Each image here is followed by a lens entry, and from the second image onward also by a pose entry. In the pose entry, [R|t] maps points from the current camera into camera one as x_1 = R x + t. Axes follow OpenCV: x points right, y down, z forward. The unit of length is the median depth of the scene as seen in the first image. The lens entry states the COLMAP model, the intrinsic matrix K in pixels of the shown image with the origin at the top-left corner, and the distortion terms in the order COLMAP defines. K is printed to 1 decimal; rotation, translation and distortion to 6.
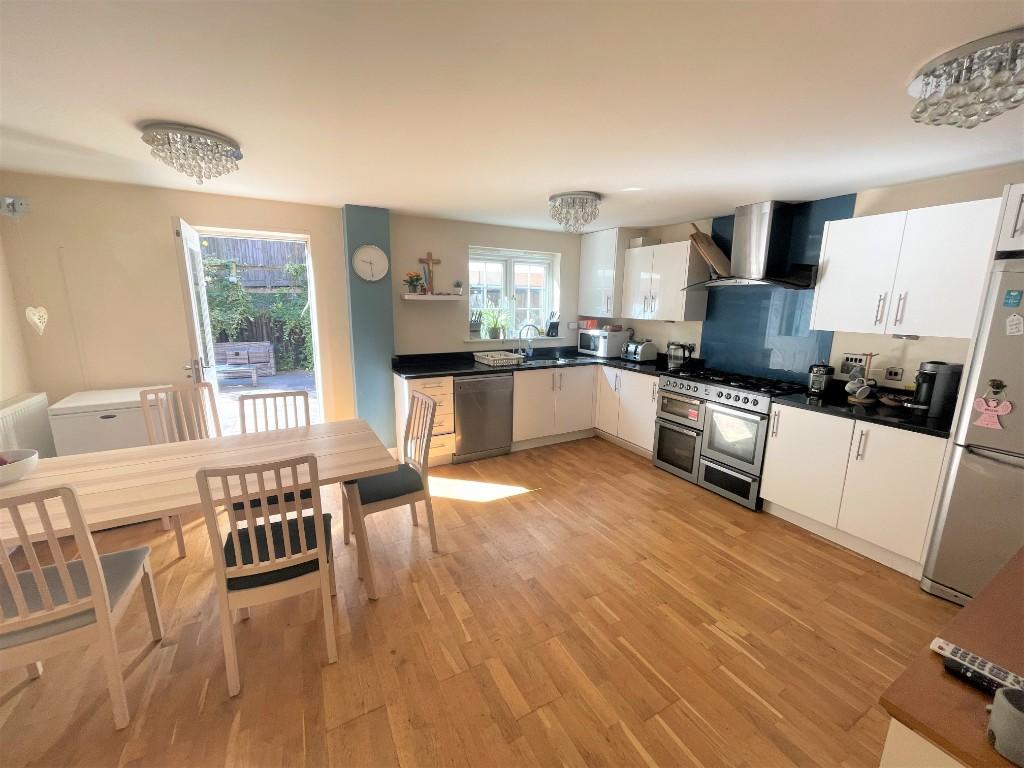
lens RADIAL K [[418.4, 0, 511.2], [0, 418.4, 381.5], [0, 0, 1]] dist [-0.001454, -0.000075]
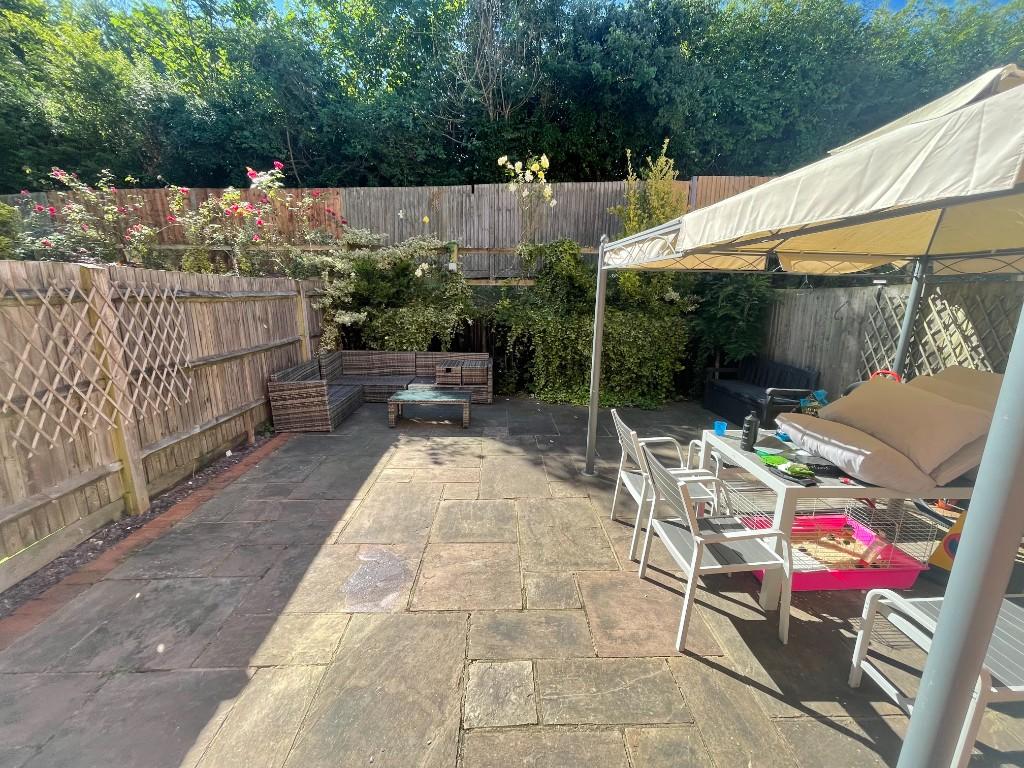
lens RADIAL K [[418.4, 0, 512.7], [0, 418.4, 384.7], [0, 0, 1]] dist [-0.001454, -0.000075]
pose [[0.900651, 0.098063, -0.423334, -0.234238], [-0.090498, 0.995172, 0.037989, -0.074041], [0.425015, 0.004096, 0.905177, 0.372180]]
